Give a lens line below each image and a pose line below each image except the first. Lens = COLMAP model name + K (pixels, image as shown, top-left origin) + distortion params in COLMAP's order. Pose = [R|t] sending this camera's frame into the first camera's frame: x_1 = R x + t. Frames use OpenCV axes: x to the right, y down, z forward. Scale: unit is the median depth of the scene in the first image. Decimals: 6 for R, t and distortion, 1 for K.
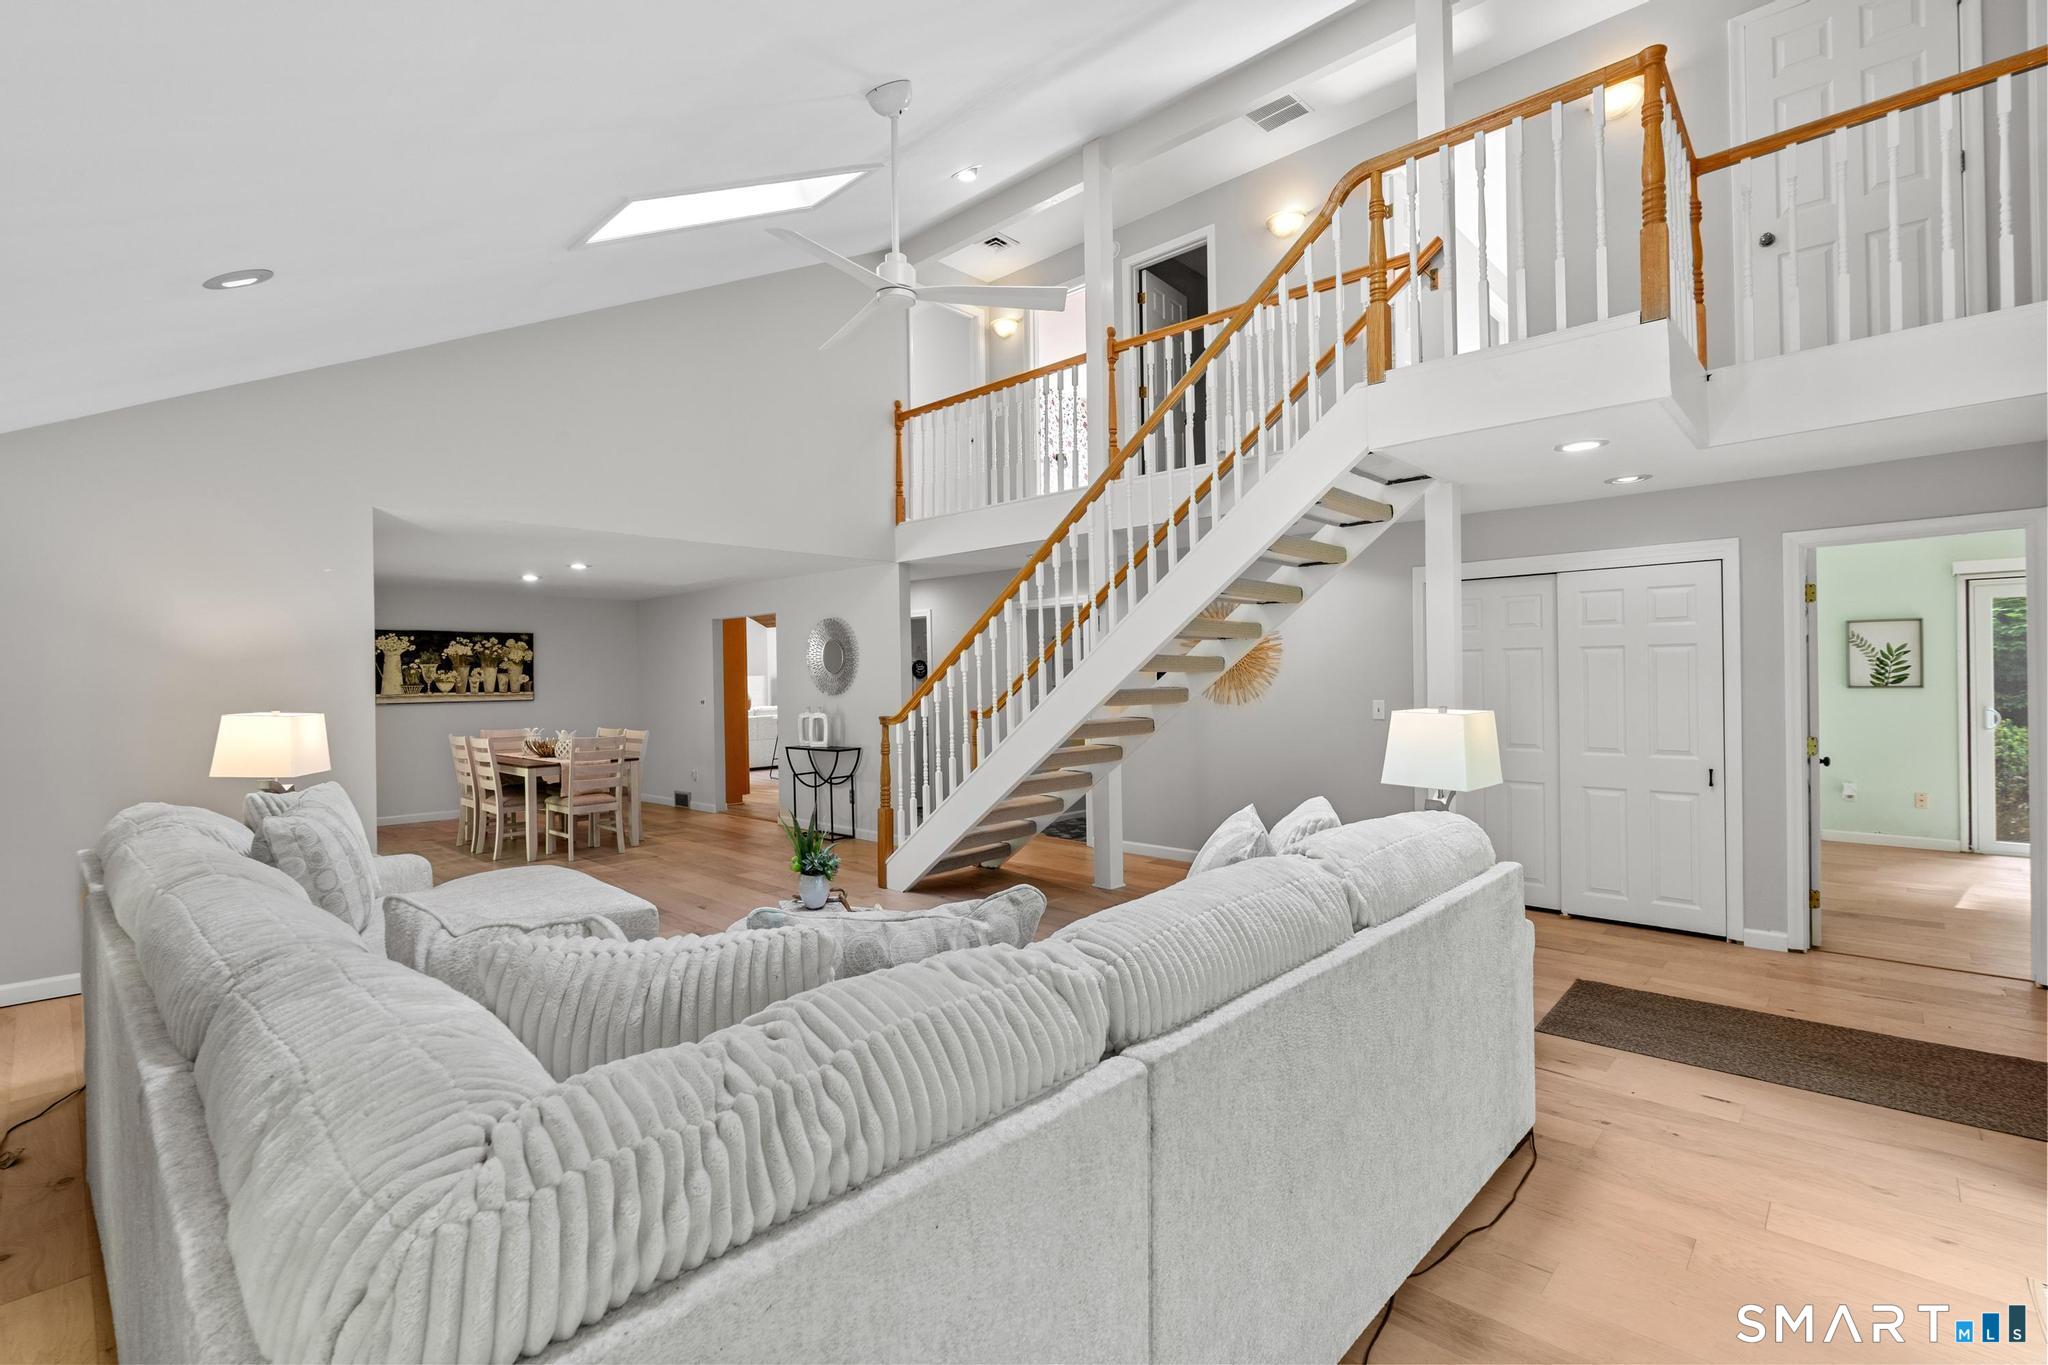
lens RADIAL K [[941.8, 0, 1020.0], [0, 941.8, 678.5], [0, 0, 1]] dist [-0.009715, 0.003440]
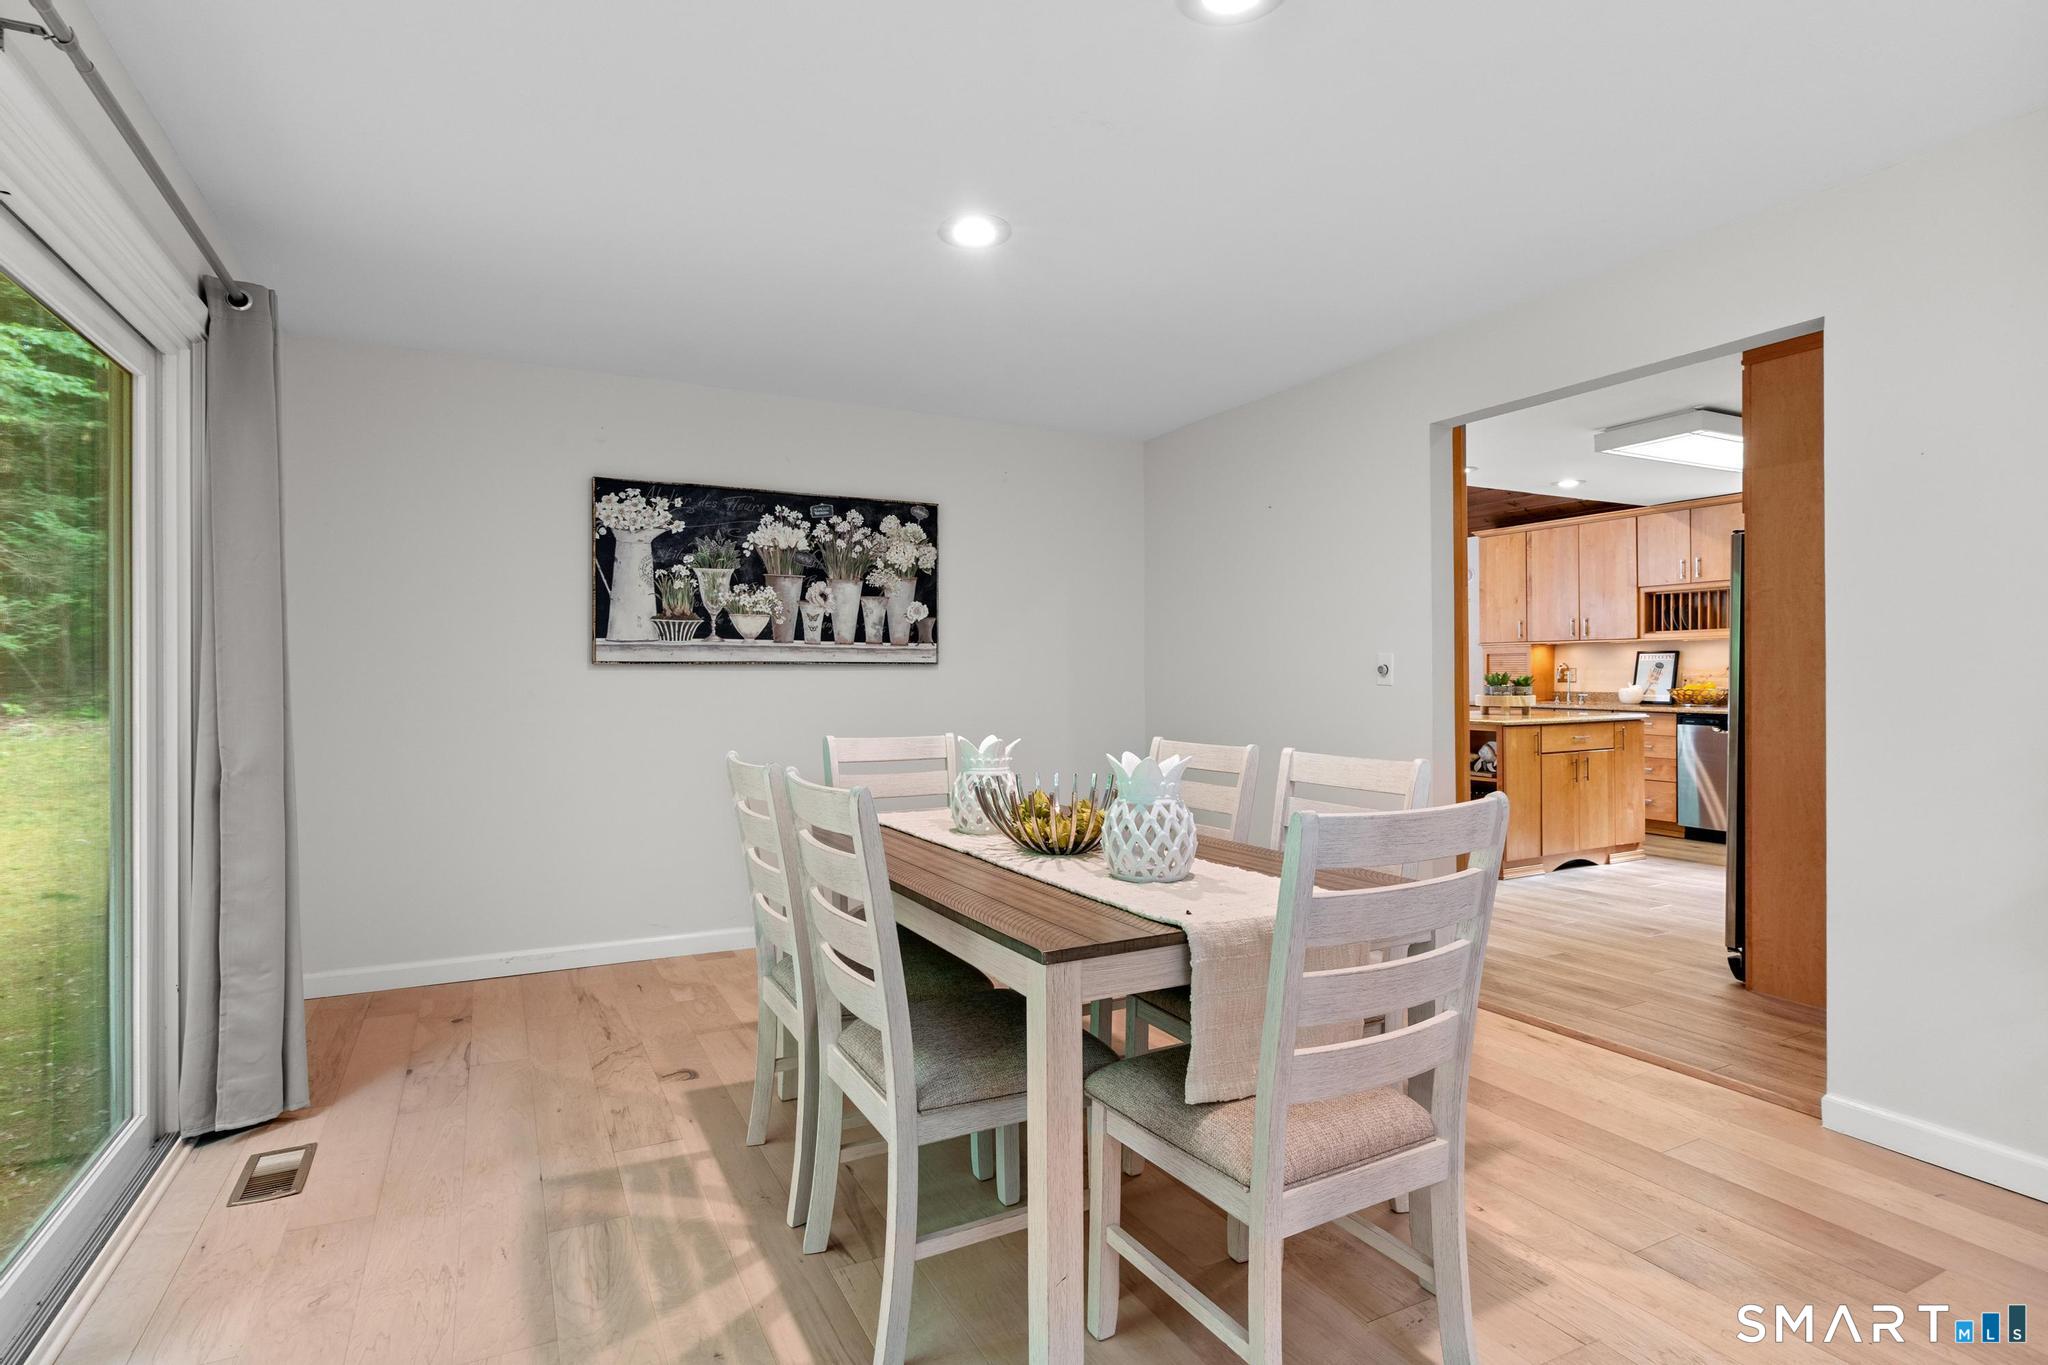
lens RADIAL K [[1035.6, 0, 1012.4], [0, 1035.6, 676.3], [0, 0, 1]] dist [0.000262, 0.000937]
pose [[0.942905, 0.009655, -0.332923, -0.351080], [-0.009820, 0.999951, 0.001187, 0.029360], [0.332918, 0.002150, 0.942953, 0.608356]]
